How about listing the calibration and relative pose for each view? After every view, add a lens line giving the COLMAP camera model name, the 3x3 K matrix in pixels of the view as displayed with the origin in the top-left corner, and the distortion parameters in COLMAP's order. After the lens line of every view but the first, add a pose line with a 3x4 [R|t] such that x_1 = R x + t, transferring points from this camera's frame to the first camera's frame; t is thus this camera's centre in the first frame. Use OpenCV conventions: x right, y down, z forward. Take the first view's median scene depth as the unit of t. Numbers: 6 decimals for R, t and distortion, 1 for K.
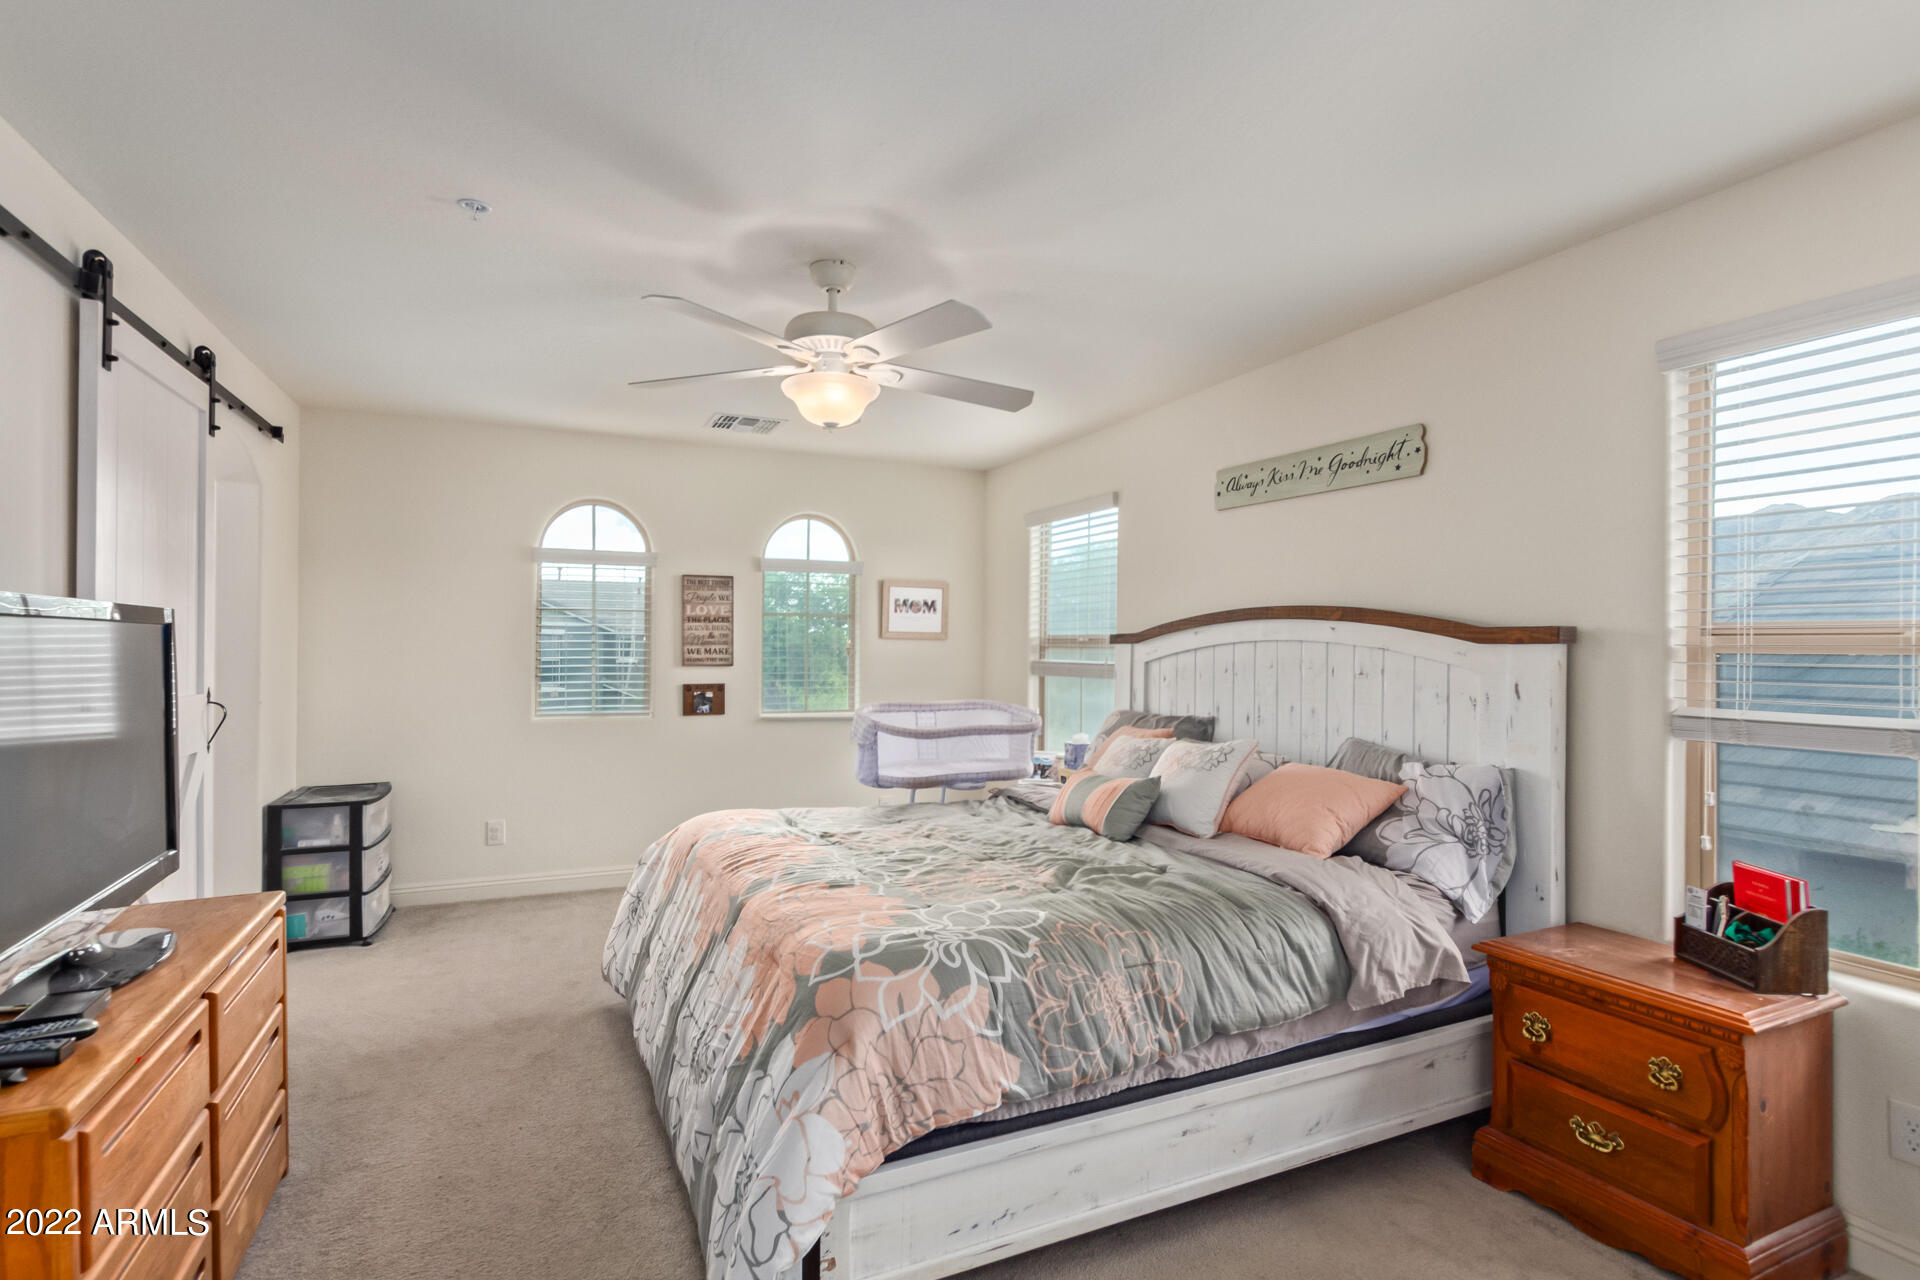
lens RADIAL K [[931.8, 0, 978.1], [0, 931.8, 651.8], [0, 0, 1]] dist [0.009389, -0.001964]
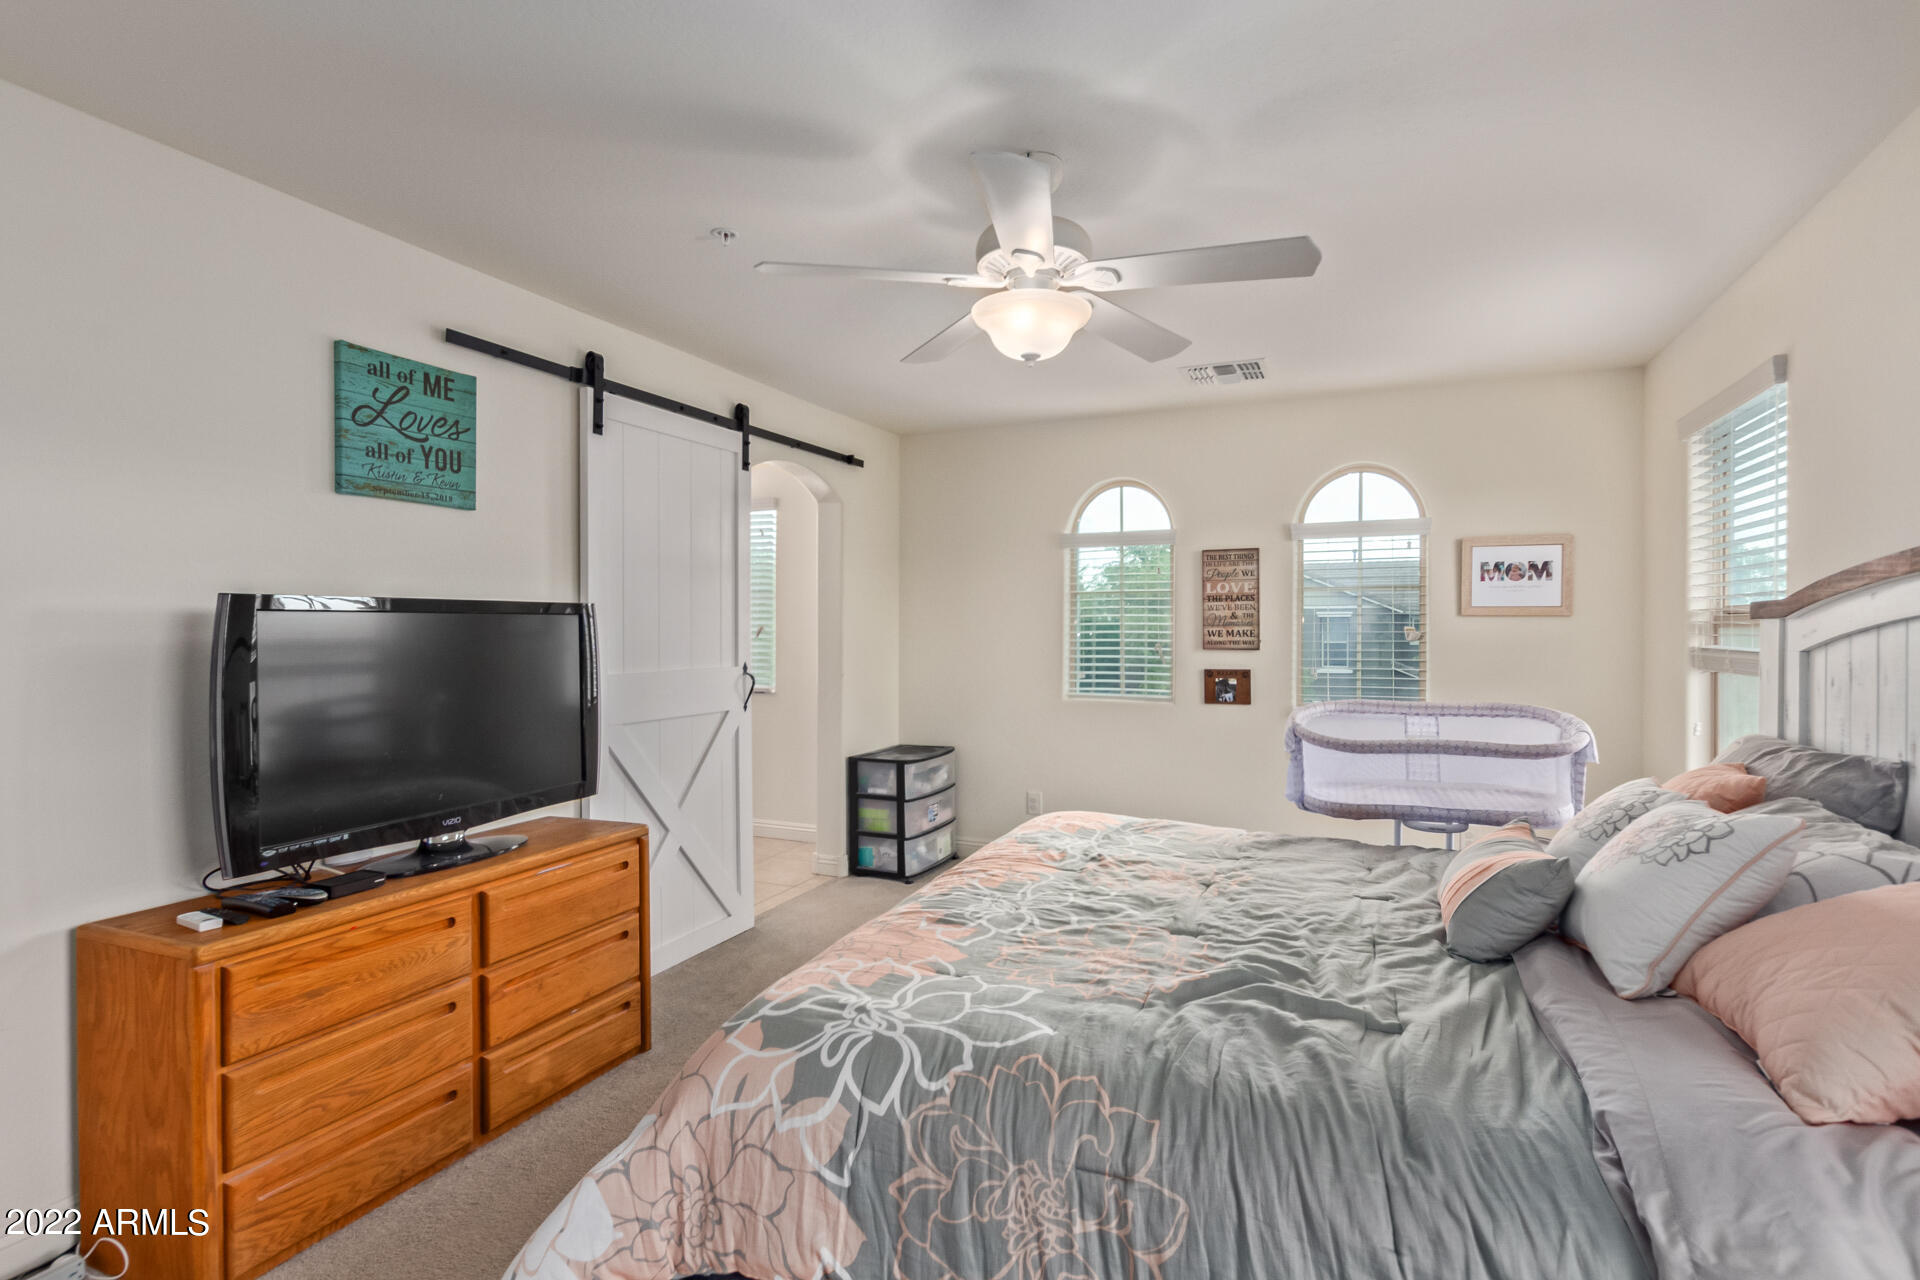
lens RADIAL K [[931.8, 0, 968.8], [0, 931.8, 627.5], [0, 0, 1]] dist [0.009389, -0.001964]
pose [[0.669929, -0.006976, -0.742393, 0.278020], [0.001829, 0.999968, -0.007746, 0.000601], [0.742423, 0.003832, 0.669920, 0.277275]]
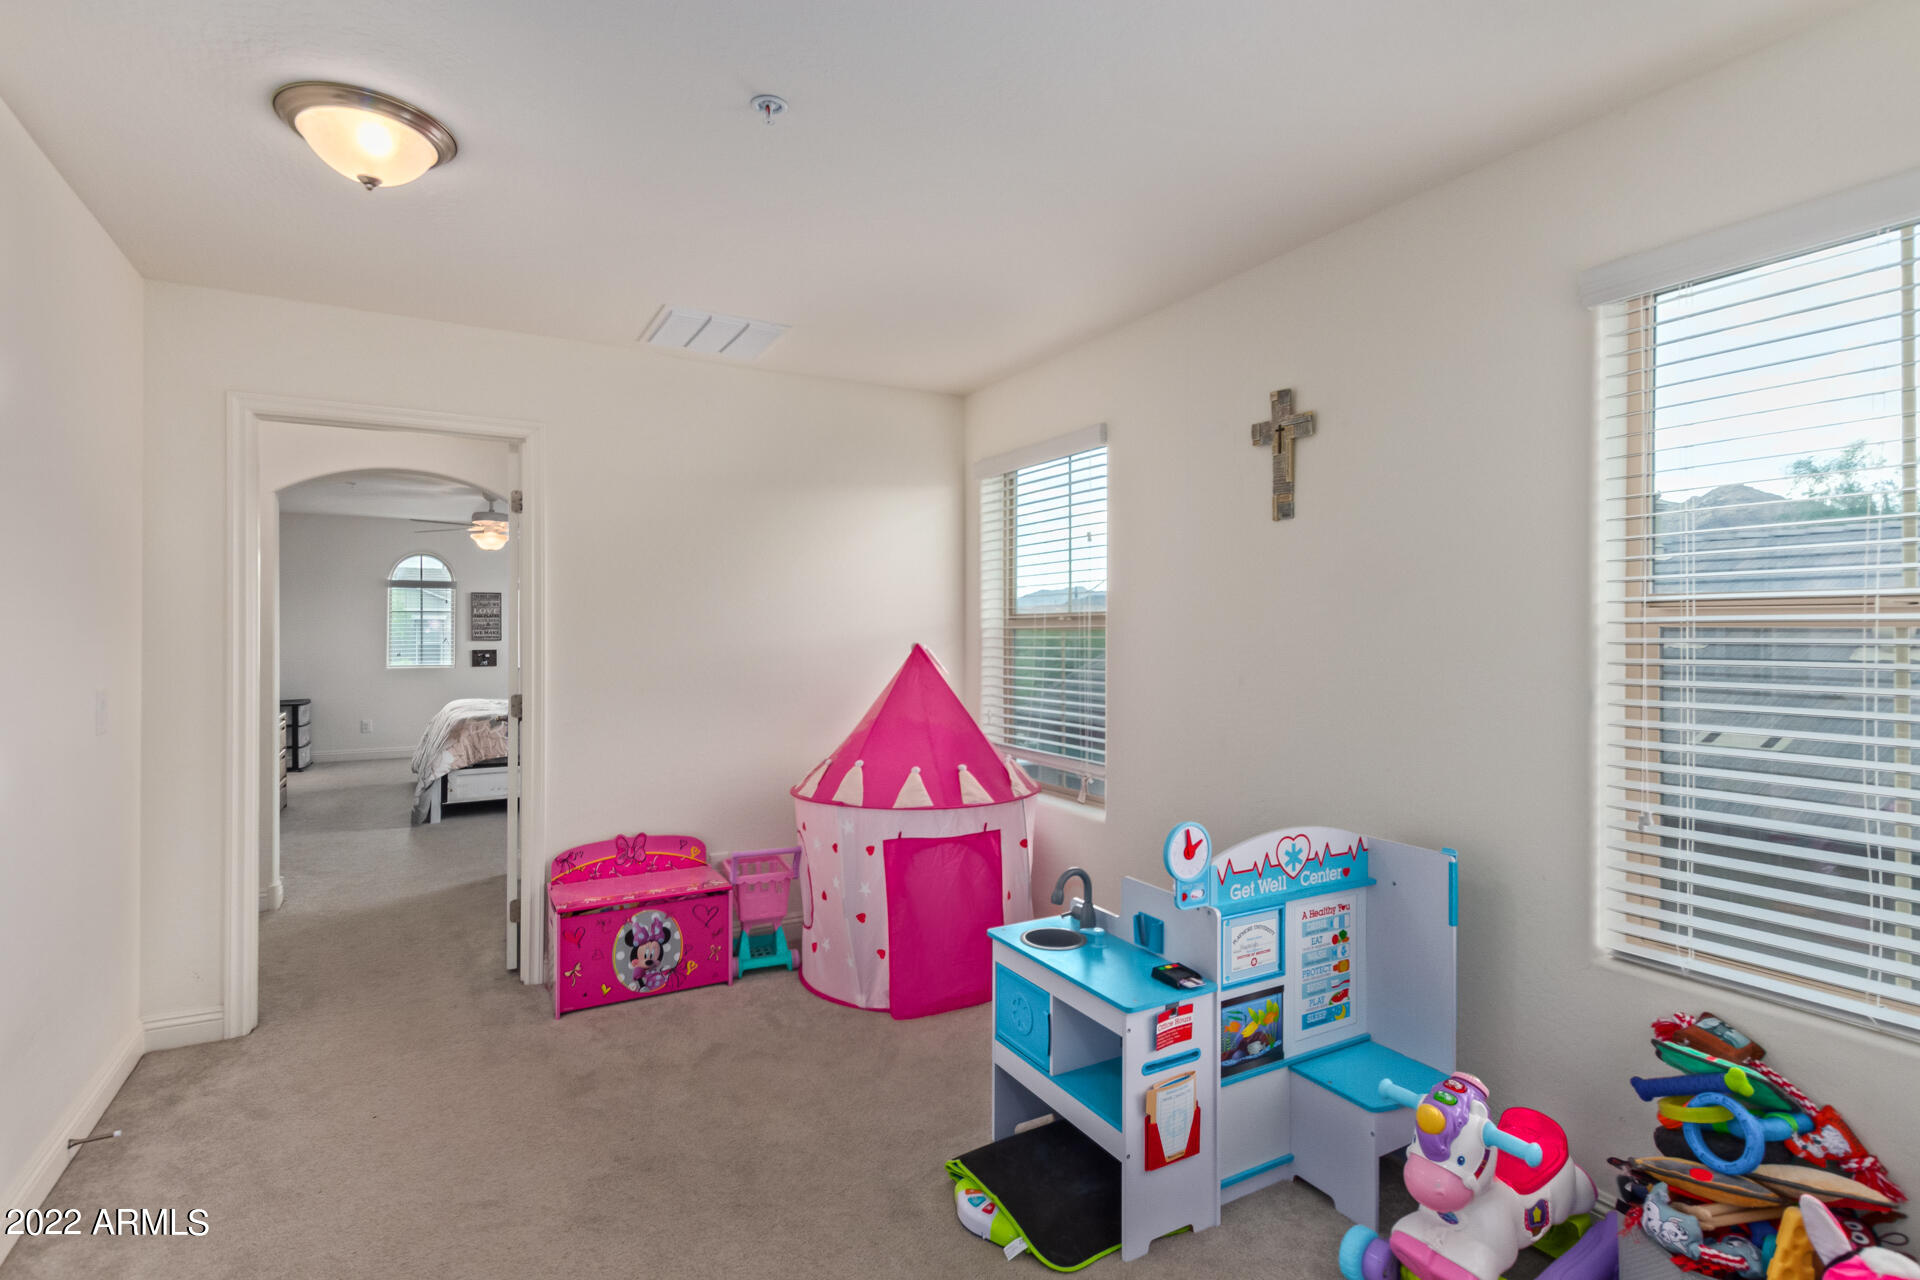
lens RADIAL K [[931.8, 0, 976.0], [0, 931.8, 633.1], [0, 0, 1]] dist [0.009389, -0.001964]
pose [[0.995916, -0.003492, 0.090221, 0.690580], [0.003364, 0.999993, 0.001573, 0.001412], [-0.090226, -0.001263, 0.995921, -1.270992]]
